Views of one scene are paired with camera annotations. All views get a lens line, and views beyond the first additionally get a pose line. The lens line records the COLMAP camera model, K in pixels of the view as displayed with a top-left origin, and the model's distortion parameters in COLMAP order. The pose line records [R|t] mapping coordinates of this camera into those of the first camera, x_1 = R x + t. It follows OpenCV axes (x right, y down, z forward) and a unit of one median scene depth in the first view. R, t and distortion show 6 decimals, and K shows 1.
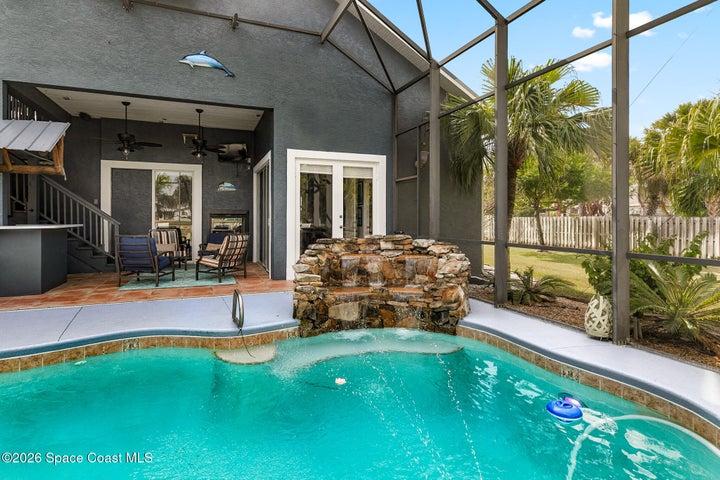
lens RADIAL K [[386.2, 0, 369.6], [0, 386.2, 221.8], [0, 0, 1]] dist [0.002030, 0.000502]
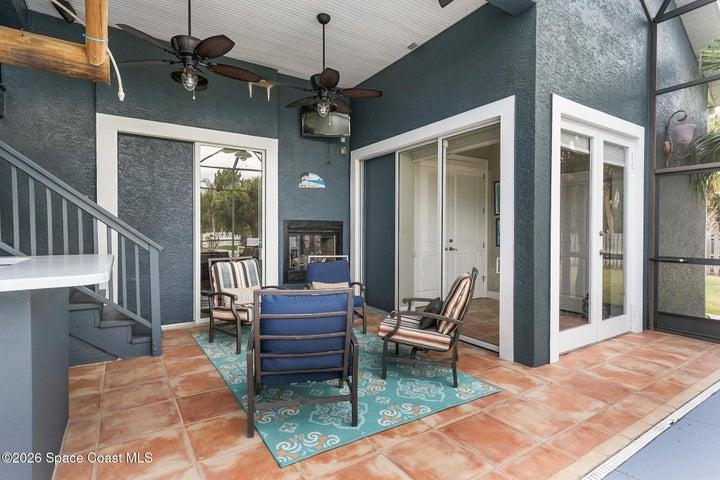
lens RADIAL K [[386.2, 0, 358.8], [0, 386.2, 240.0], [0, 0, 1]] dist [0.002030, 0.000502]
pose [[0.981611, -0.004672, 0.190837, -0.739415], [0.003047, 0.999957, 0.008809, -0.011325], [-0.190870, -0.008065, 0.981582, 0.742720]]
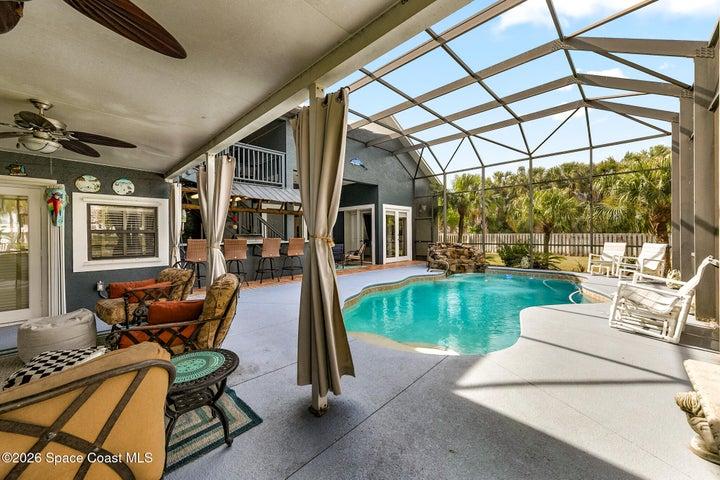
lens RADIAL K [[267.7, 0, 361.3], [0, 267.7, 236.7], [0, 0, 1]] dist [0.008715, -0.000113]
pose [[0.927096, -0.013144, 0.374594, -1.194164], [0.016380, 0.999851, -0.005454, 0.005537], [-0.374466, 0.011193, 0.927173, -0.472445]]
